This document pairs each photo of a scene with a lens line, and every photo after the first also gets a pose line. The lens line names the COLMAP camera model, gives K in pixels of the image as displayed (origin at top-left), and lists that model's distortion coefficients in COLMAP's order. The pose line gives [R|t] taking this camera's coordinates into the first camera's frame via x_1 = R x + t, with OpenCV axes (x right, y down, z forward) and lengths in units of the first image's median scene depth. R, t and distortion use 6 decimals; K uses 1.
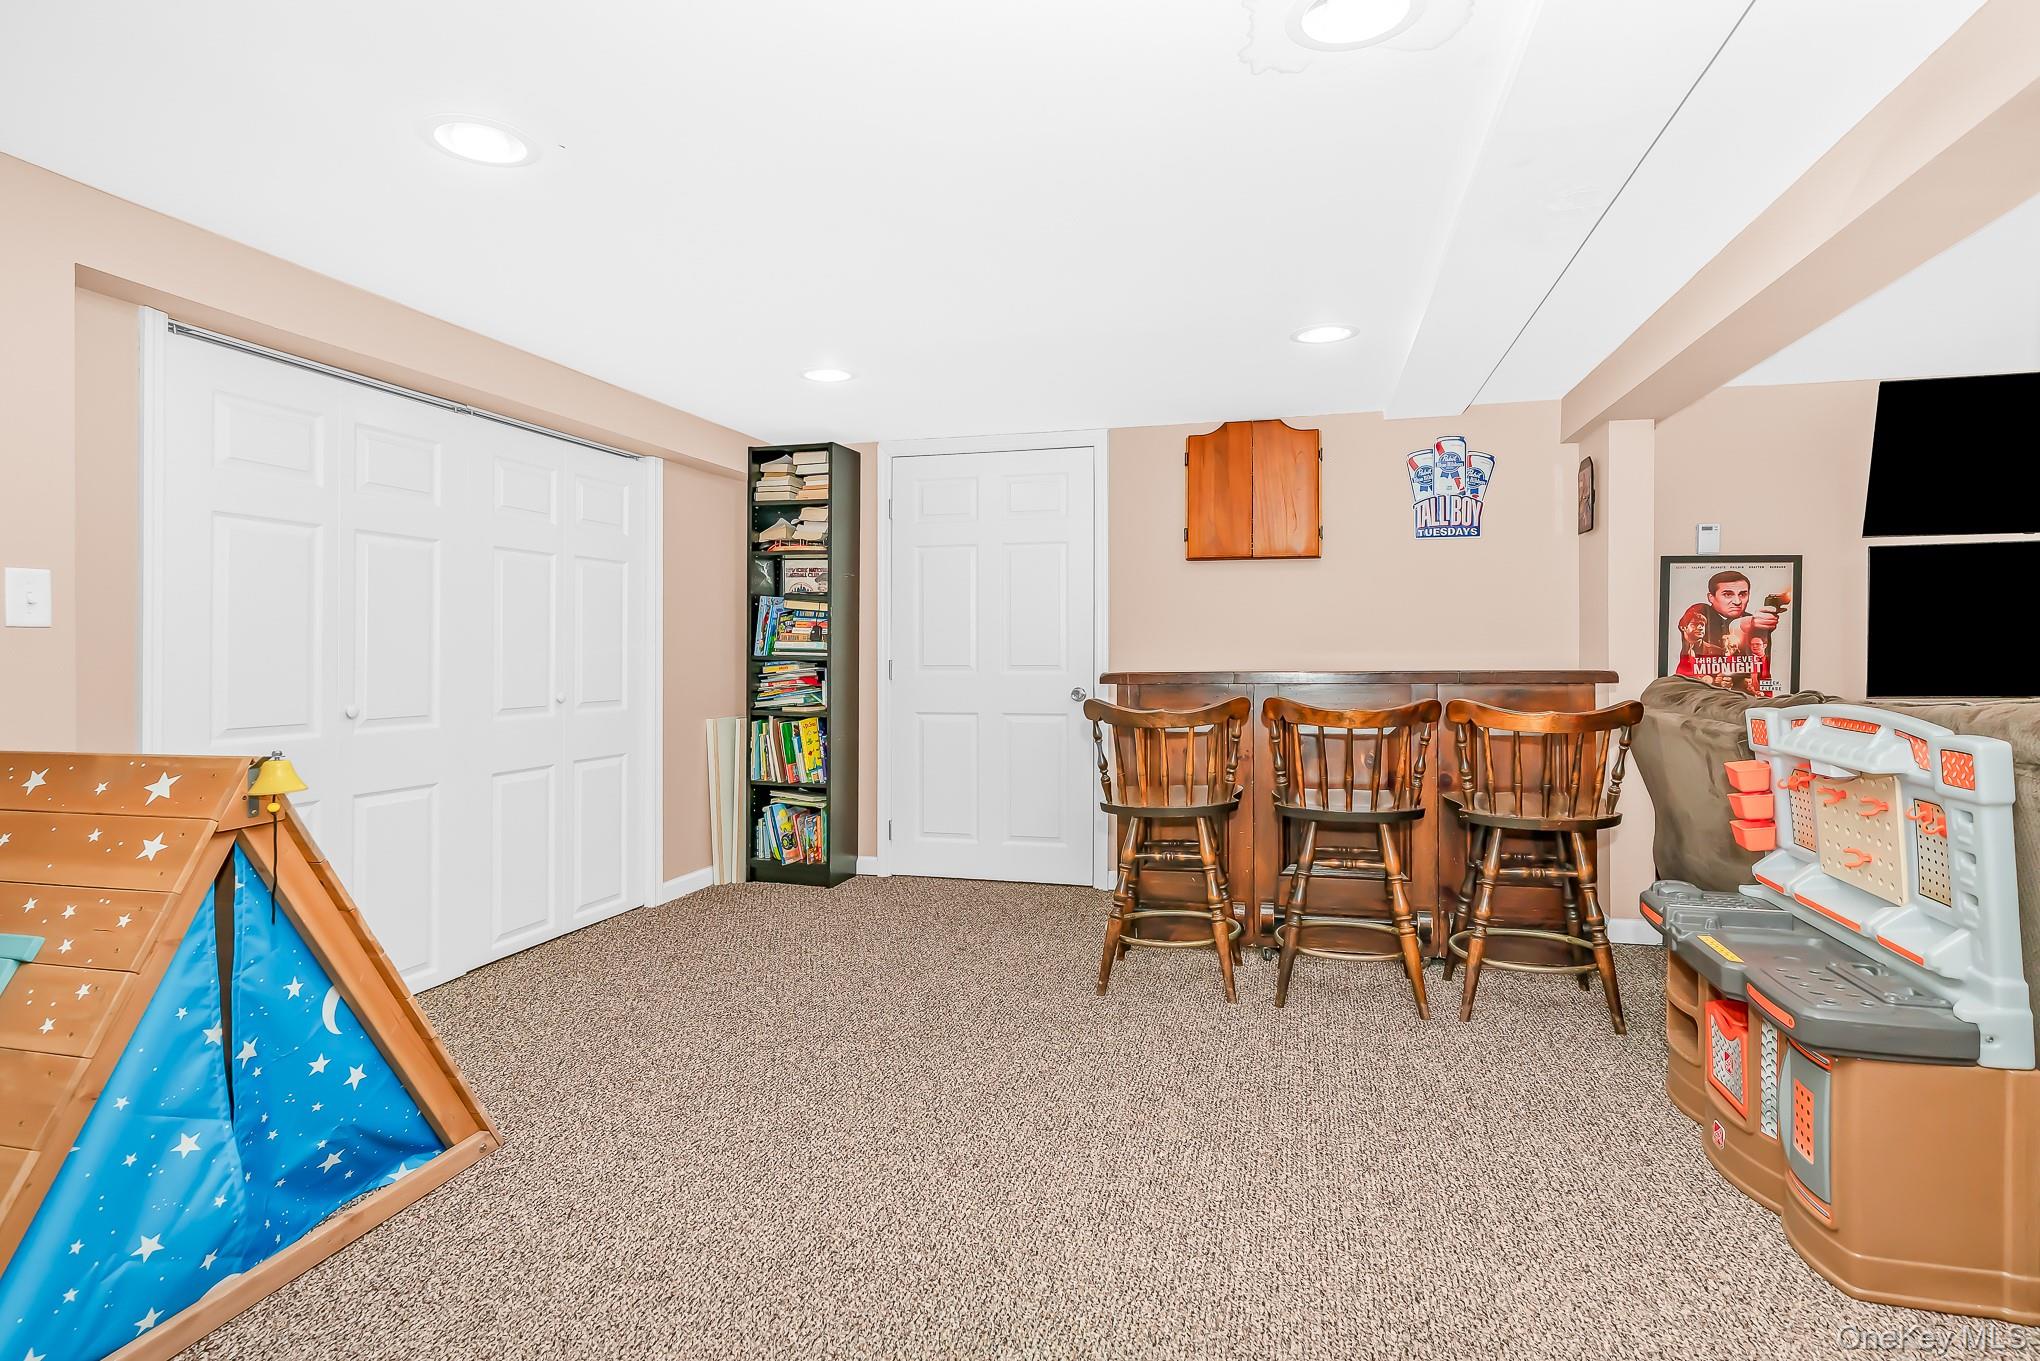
lens RADIAL K [[1075.9, 0, 1021.7], [0, 1075.9, 655.1], [0, 0, 1]] dist [0.001183, 0.000566]
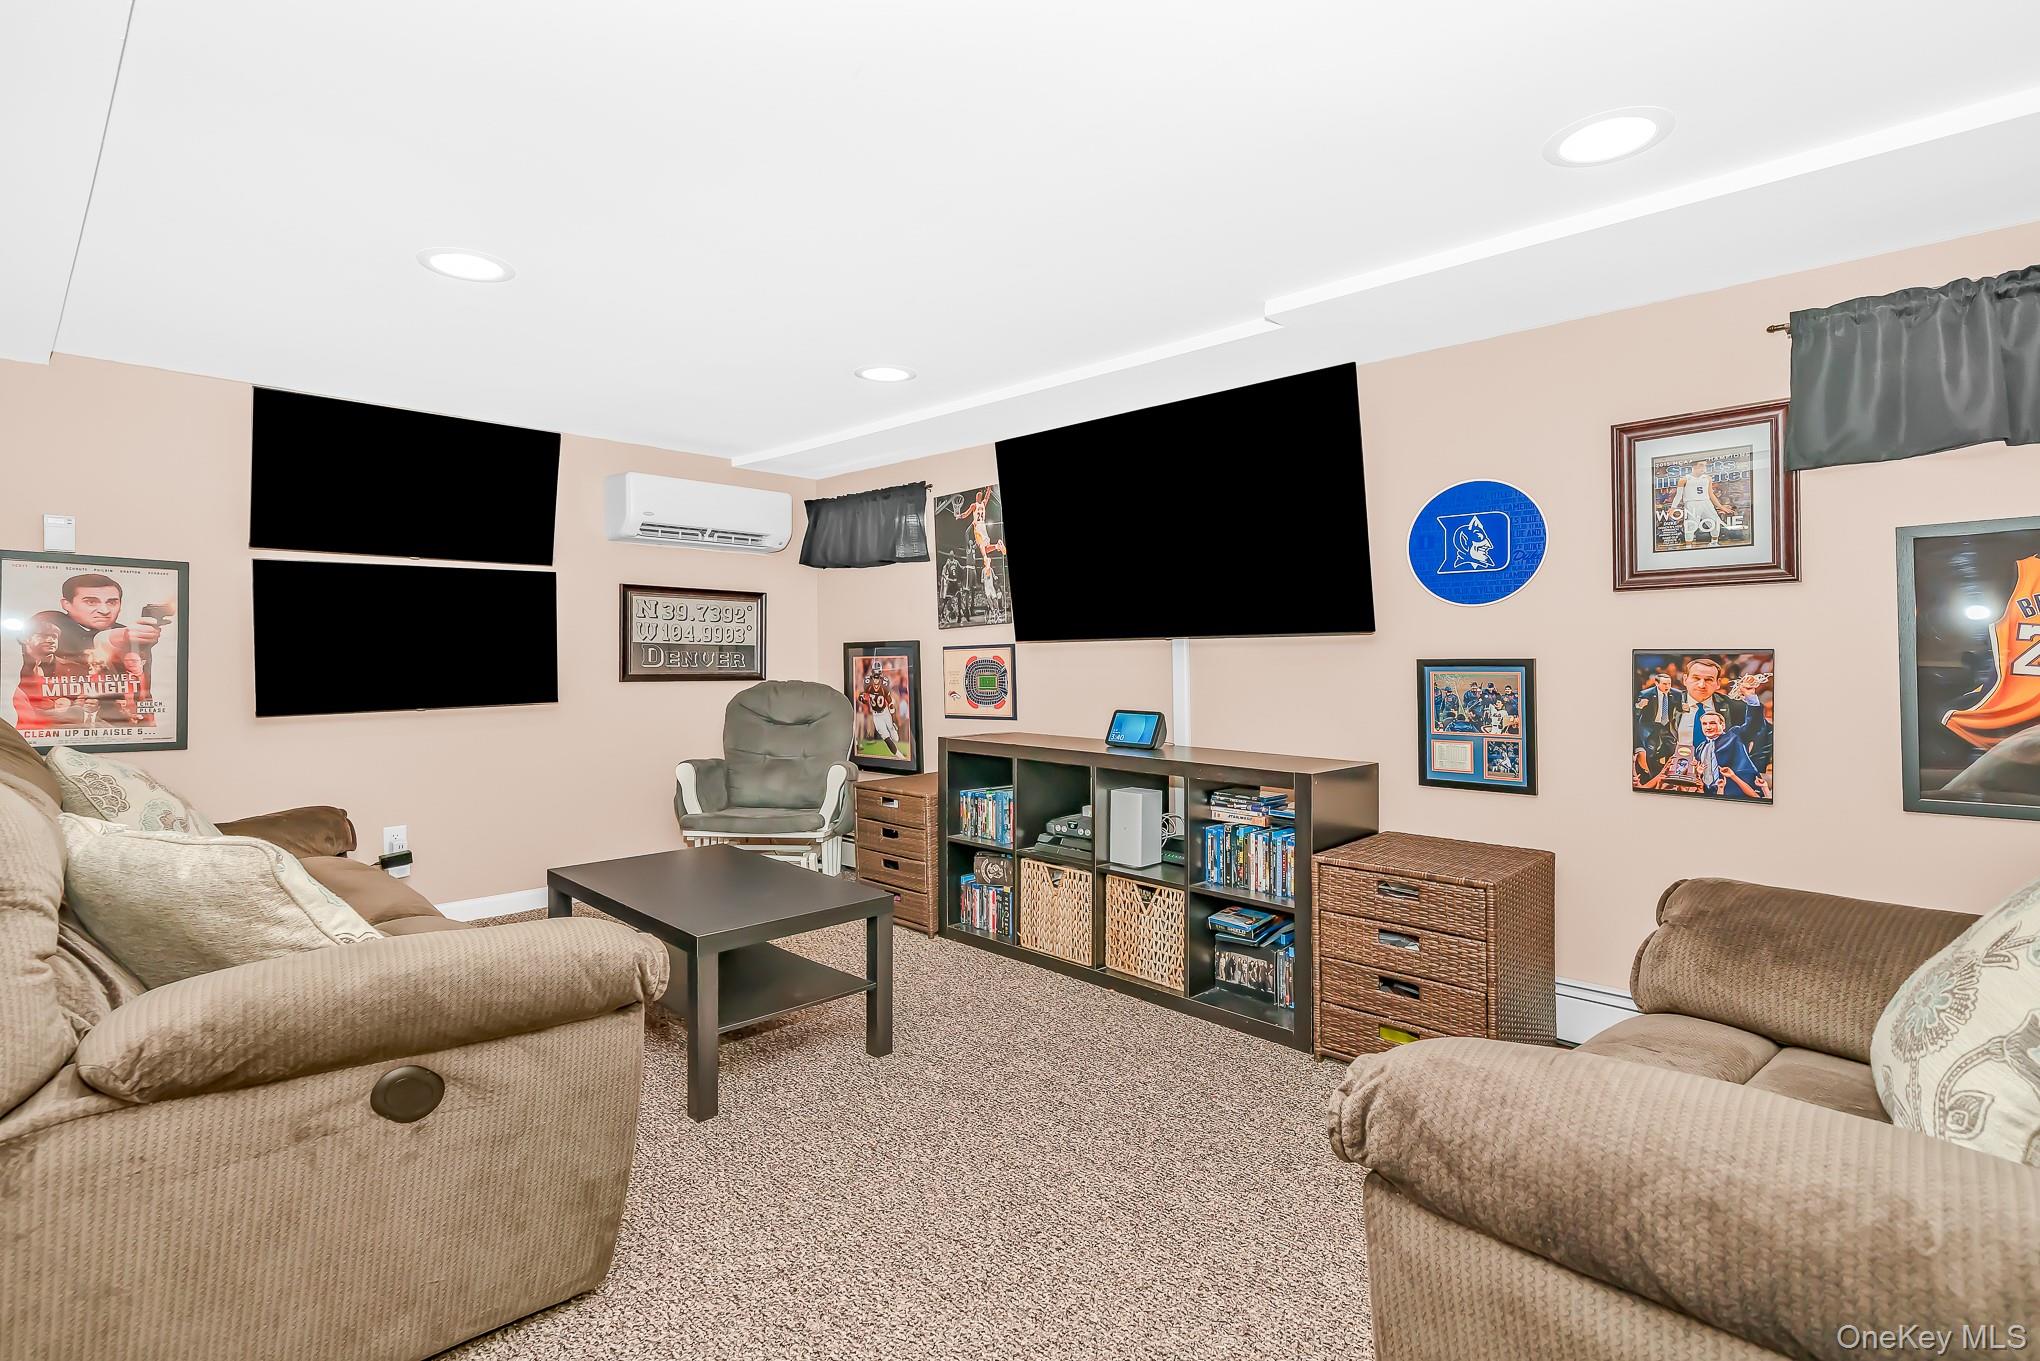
lens RADIAL K [[980.7, 0, 1021.7], [0, 980.7, 659.2], [0, 0, 1]] dist [0.001305, 0.000527]
pose [[0.488461, 0.000672, 0.872586, 0.339494], [0.001172, 0.999998, -0.001427, -0.009081], [-0.872585, 0.001719, 0.488459, -0.016875]]
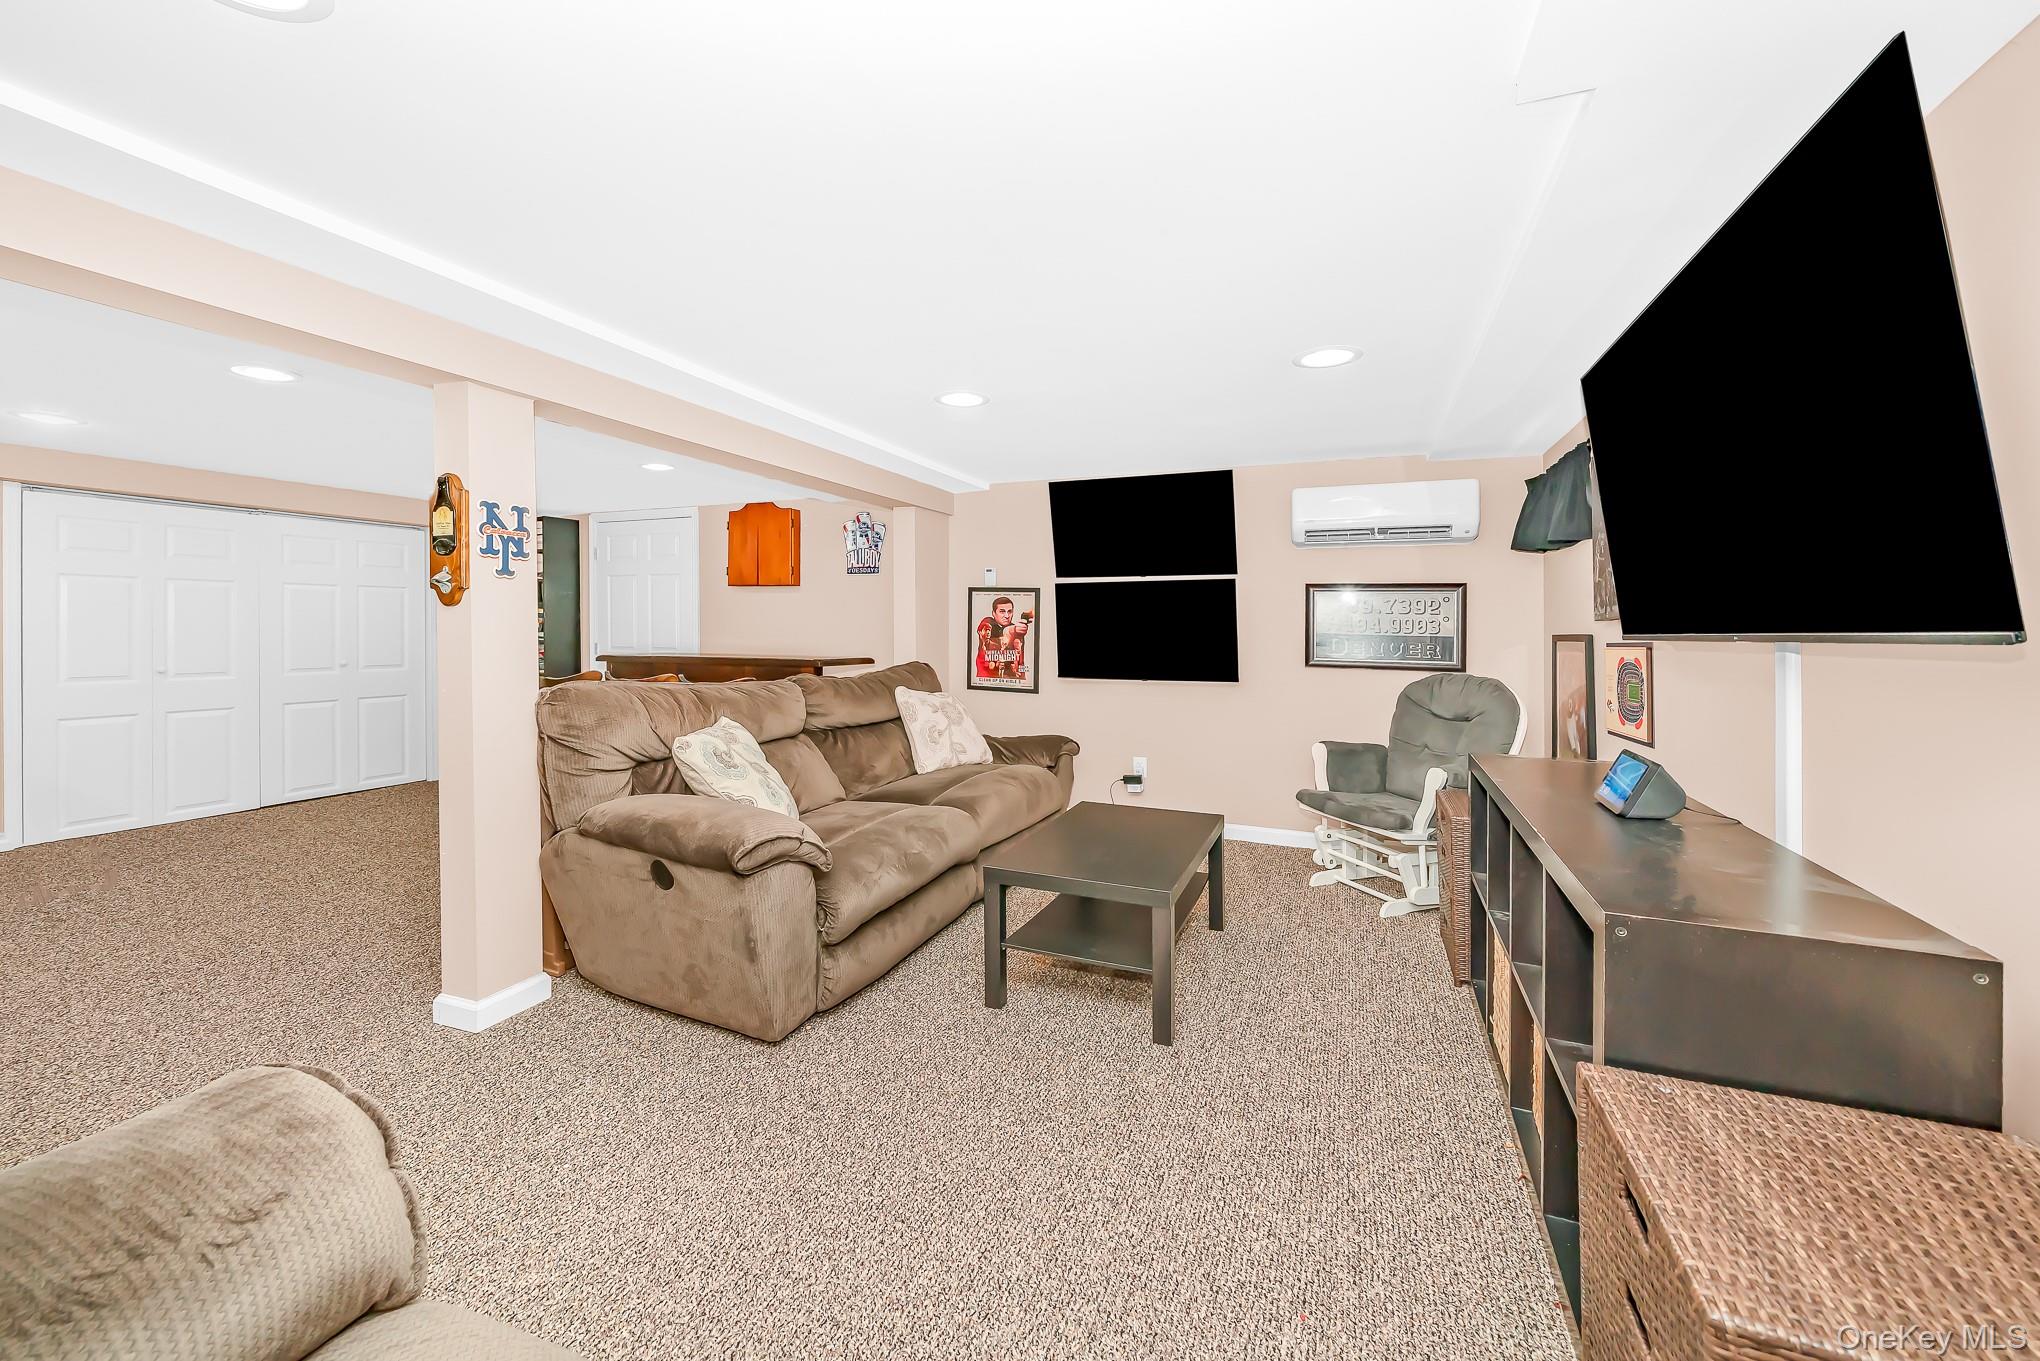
lens RADIAL K [[777.5, 0, 962.8], [0, 777.5, 633.4], [0, 0, 1]] dist [-0.001512, -0.000143]
pose [[0.990680, 0.012733, -0.135616, 0.756476], [-0.012154, 0.999913, 0.005094, -0.029118], [0.135669, -0.003398, 0.990748, -0.157998]]
